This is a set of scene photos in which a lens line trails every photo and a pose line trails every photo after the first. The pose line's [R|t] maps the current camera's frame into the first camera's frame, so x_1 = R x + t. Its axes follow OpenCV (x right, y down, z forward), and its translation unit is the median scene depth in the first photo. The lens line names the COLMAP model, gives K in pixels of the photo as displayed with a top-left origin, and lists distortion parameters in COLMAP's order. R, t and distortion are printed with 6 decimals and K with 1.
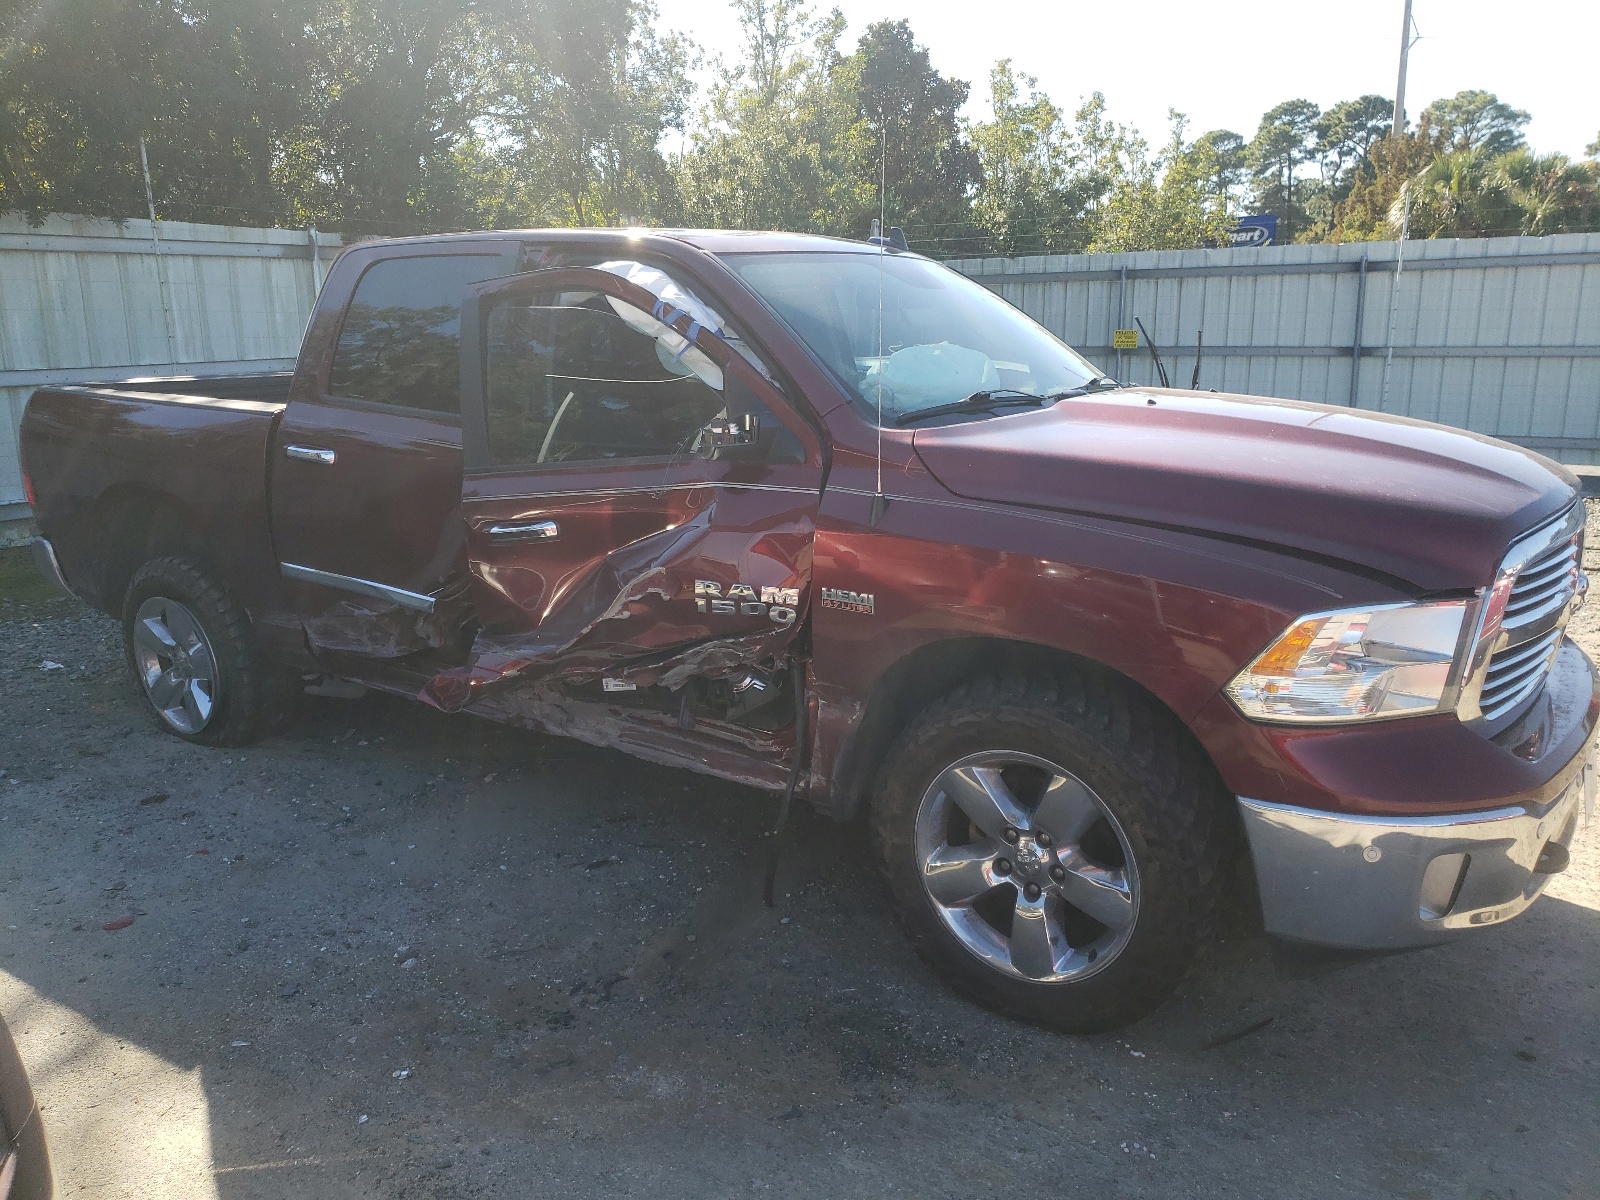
lens RADIAL K [[1233.2, 0, 806.0], [0, 1233.2, 604.2], [0, 0, 1]] dist [0.031920, -0.022109]
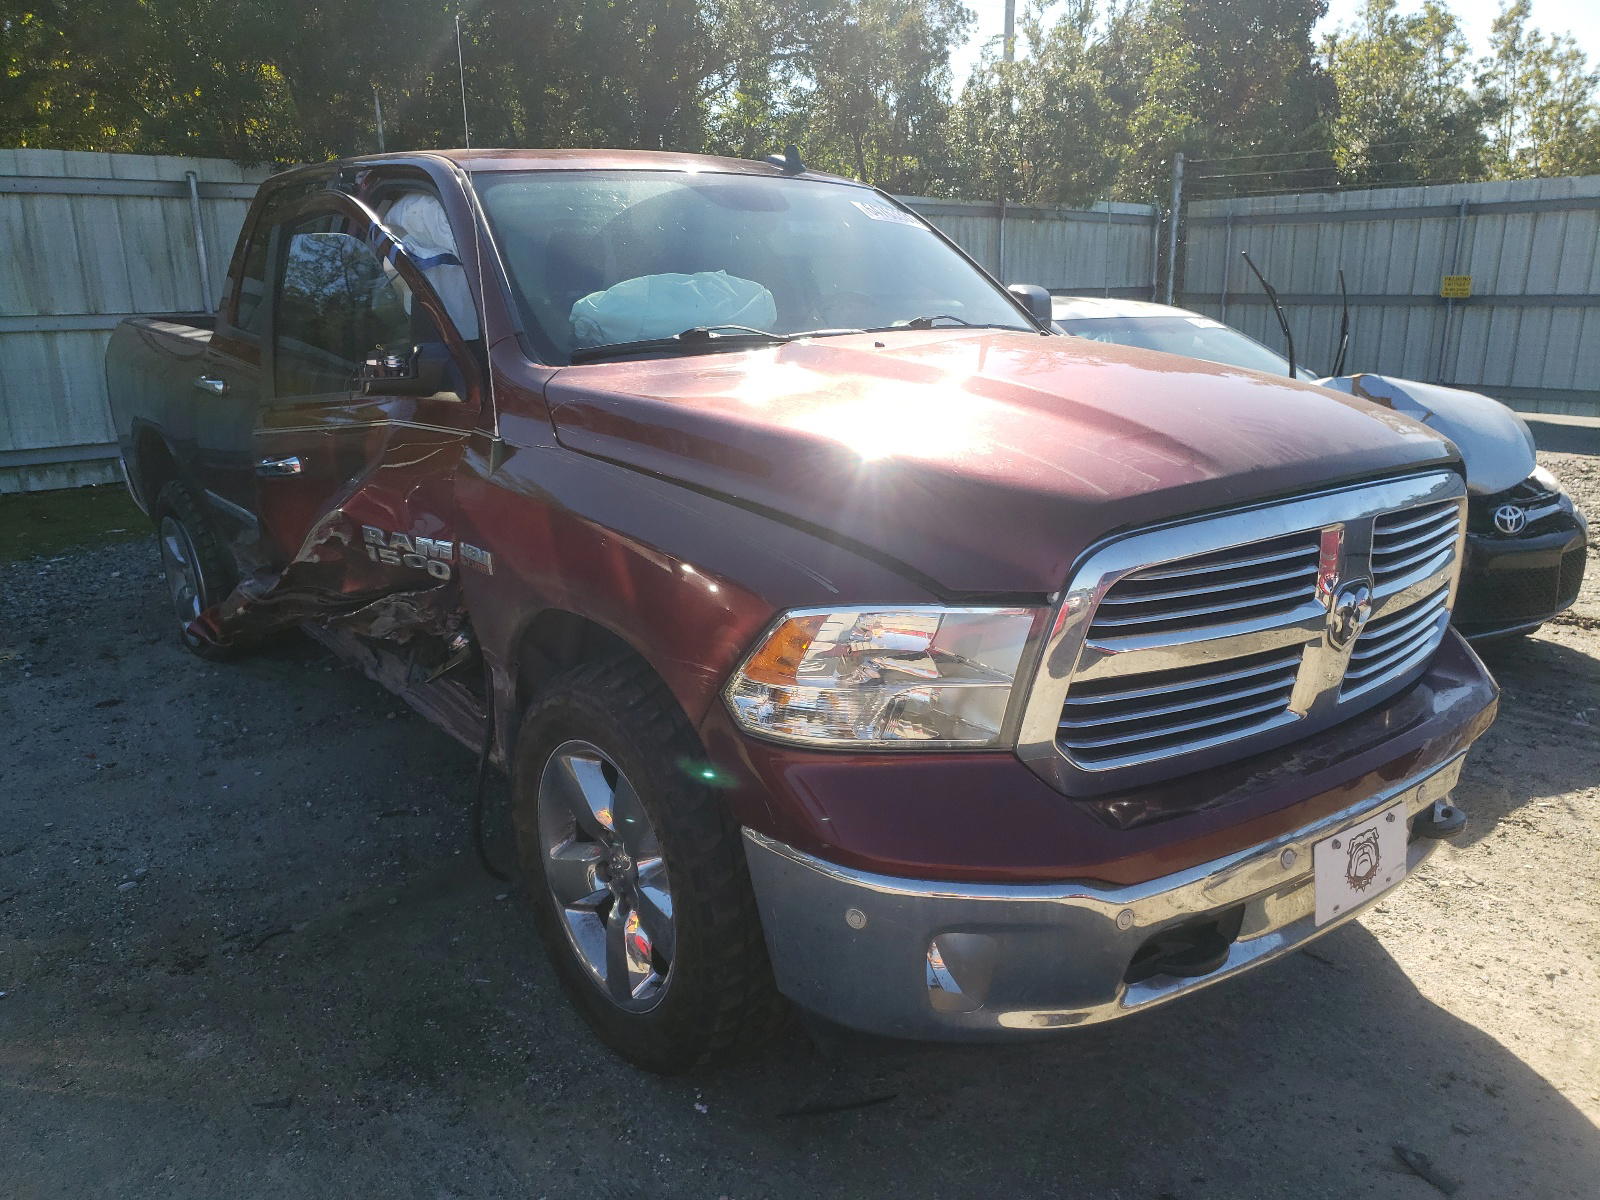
lens RADIAL K [[1233.2, 0, 806.5], [0, 1233.2, 631.8], [0, 0, 1]] dist [0.031920, -0.022109]
pose [[0.955682, 0.082000, -0.282749, 0.113011], [-0.065515, 0.995580, 0.067289, -0.005609], [0.287017, -0.045782, 0.956831, 0.044133]]
